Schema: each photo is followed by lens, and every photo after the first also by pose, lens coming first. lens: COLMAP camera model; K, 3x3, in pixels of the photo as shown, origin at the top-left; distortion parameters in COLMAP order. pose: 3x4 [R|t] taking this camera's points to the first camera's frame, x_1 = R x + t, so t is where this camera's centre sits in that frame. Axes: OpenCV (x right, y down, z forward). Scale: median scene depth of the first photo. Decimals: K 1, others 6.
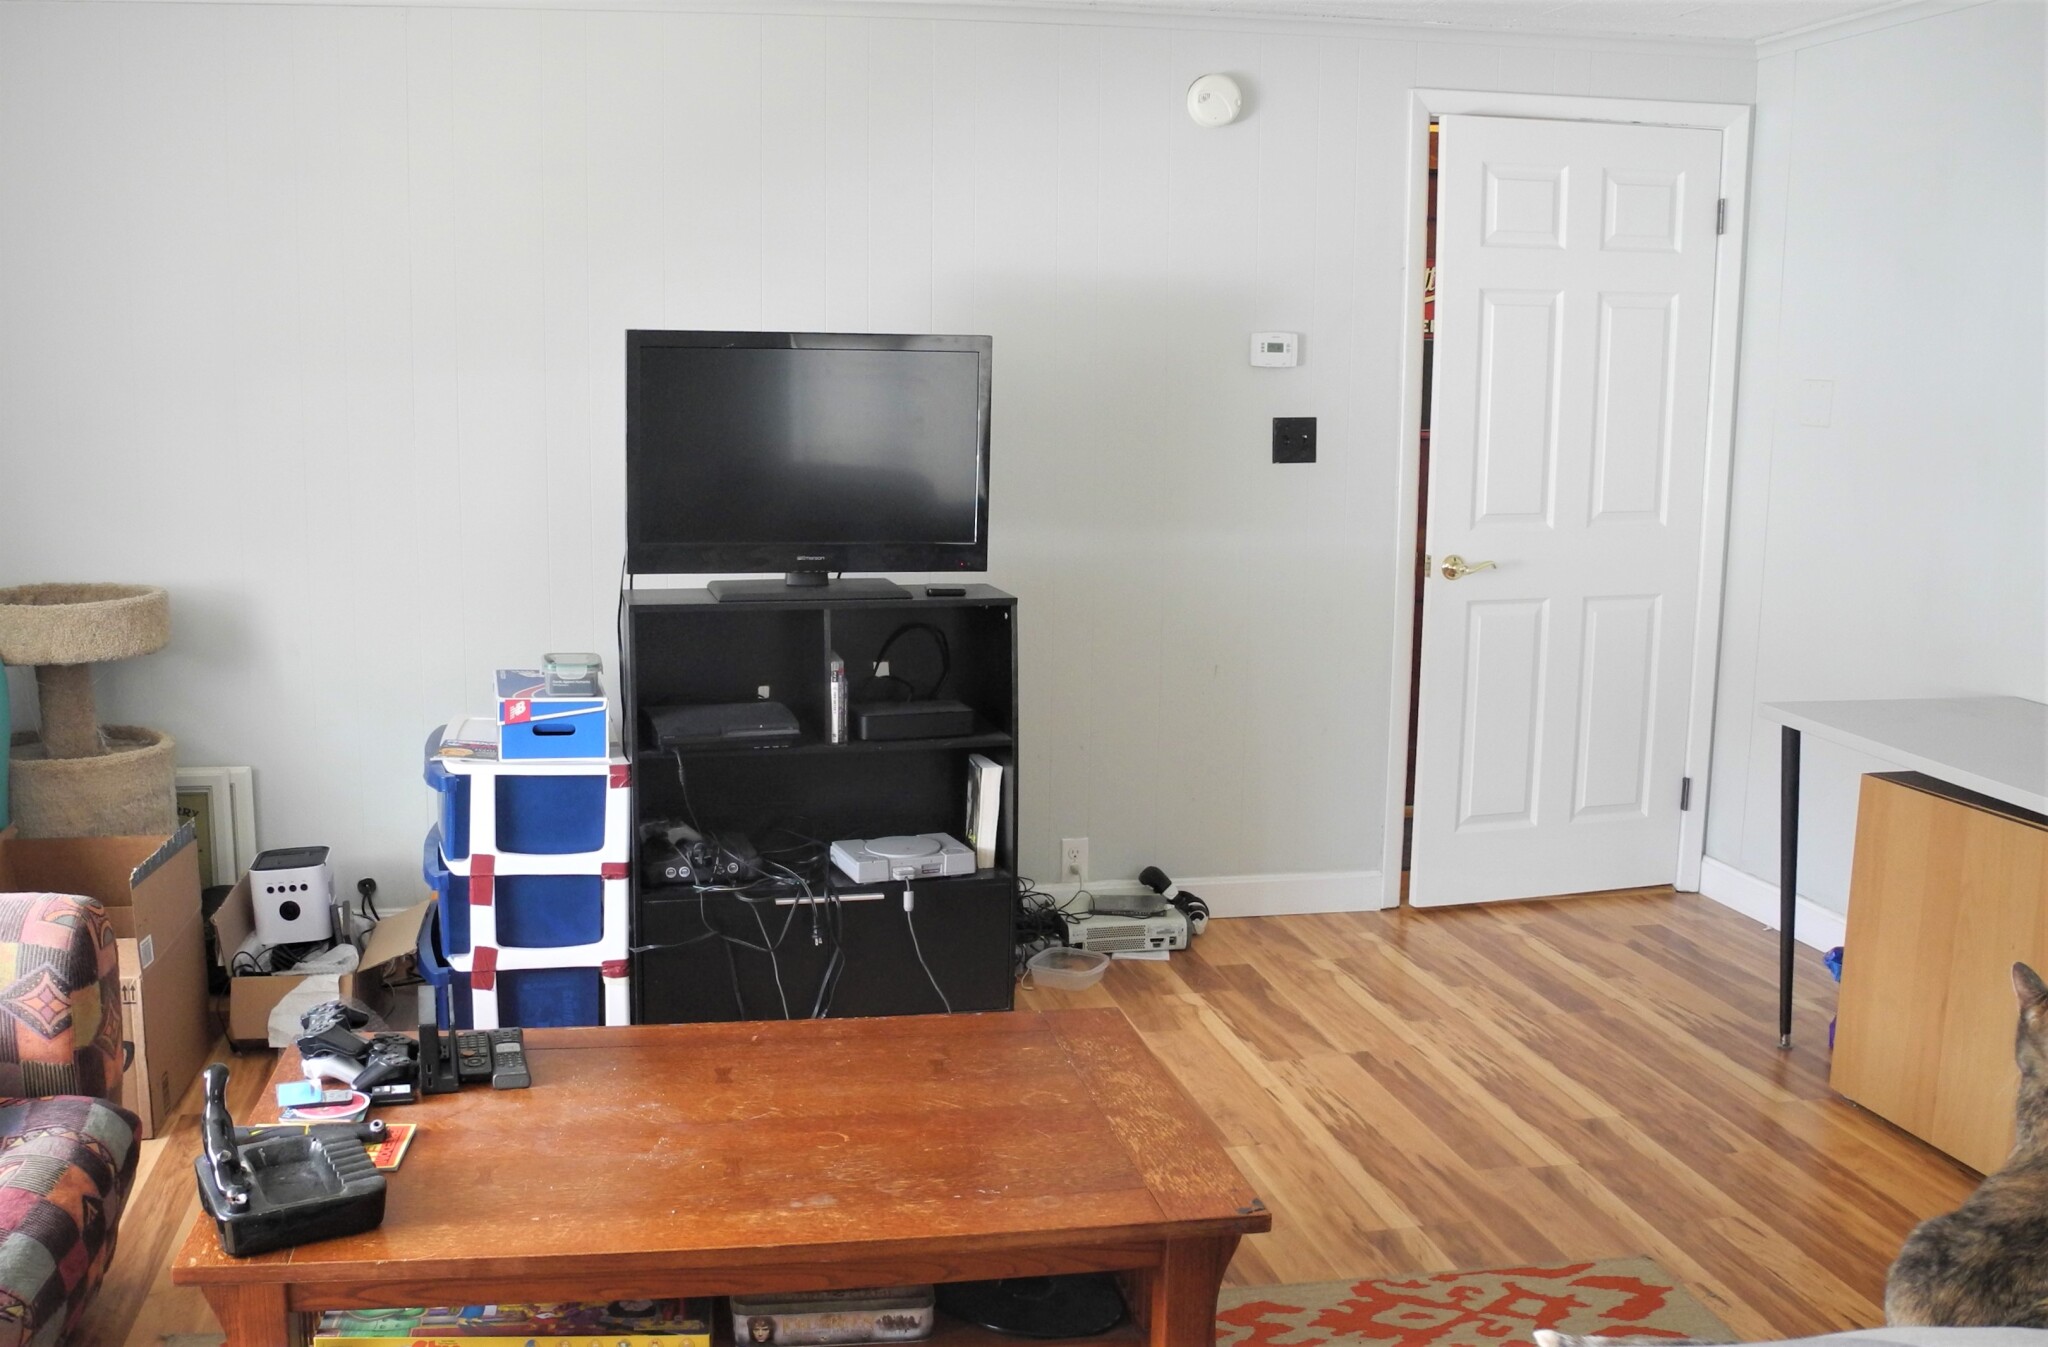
lens RADIAL K [[1891.9, 0, 893.2], [0, 1891.9, 685.7], [0, 0, 1]] dist [-0.171337, 0.182668]
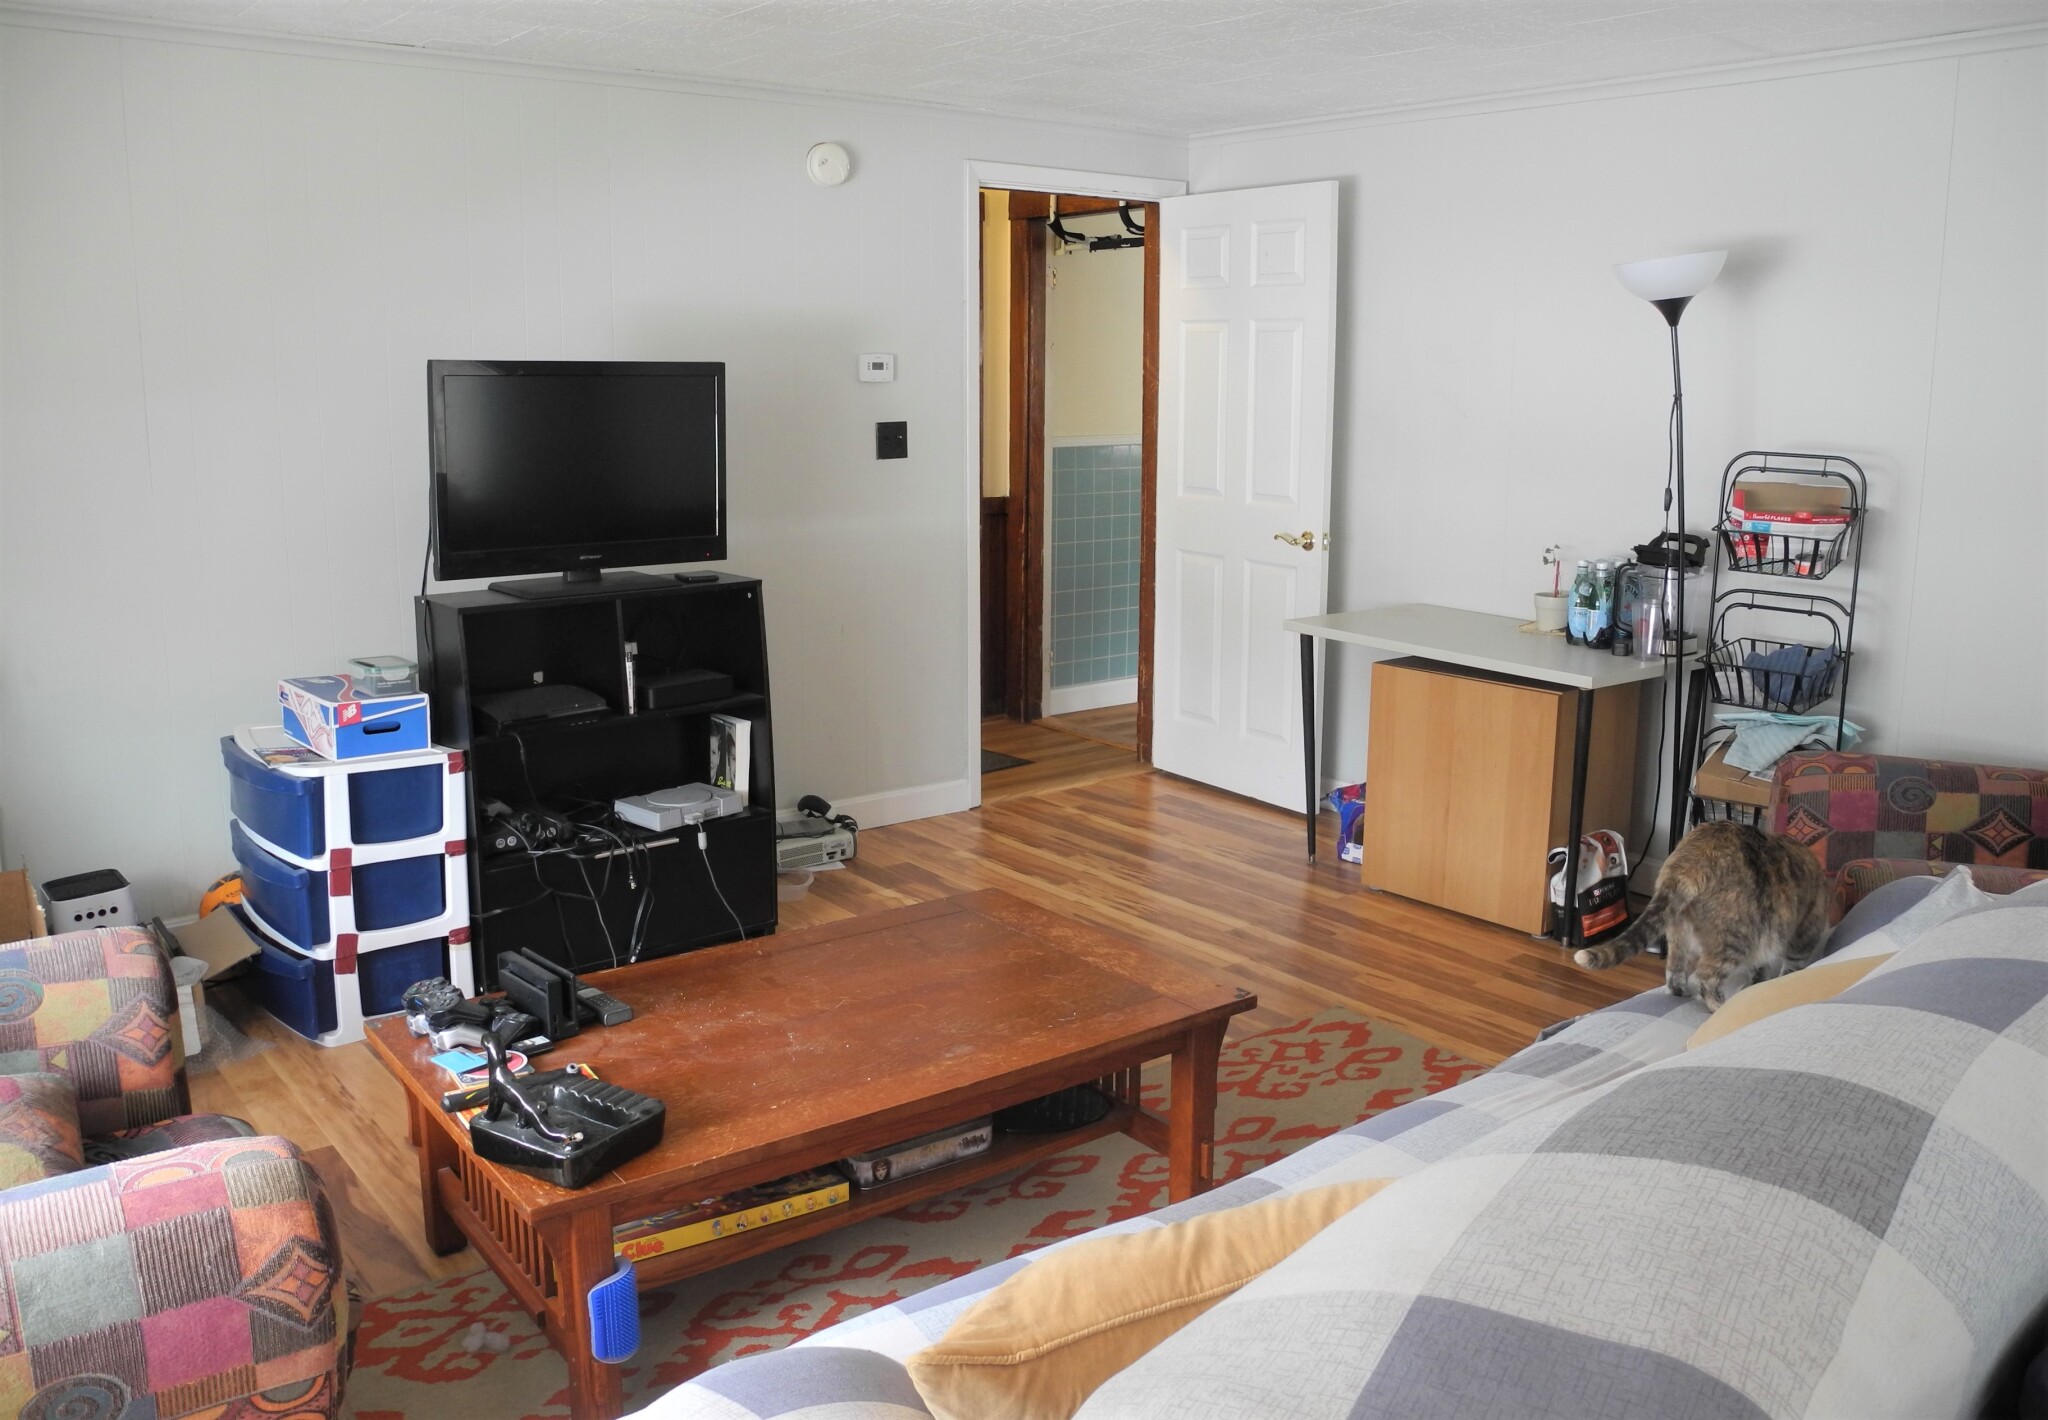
lens RADIAL K [[1670.2, 0, 1024.0], [0, 1670.2, 710.0], [0, 0, 1]] dist [-0.168825, 0.165038]
pose [[0.870798, -0.098300, 0.481713, -0.310984], [0.081192, 0.995107, 0.056294, -0.009894], [-0.484890, -0.009909, 0.874519, -0.008337]]
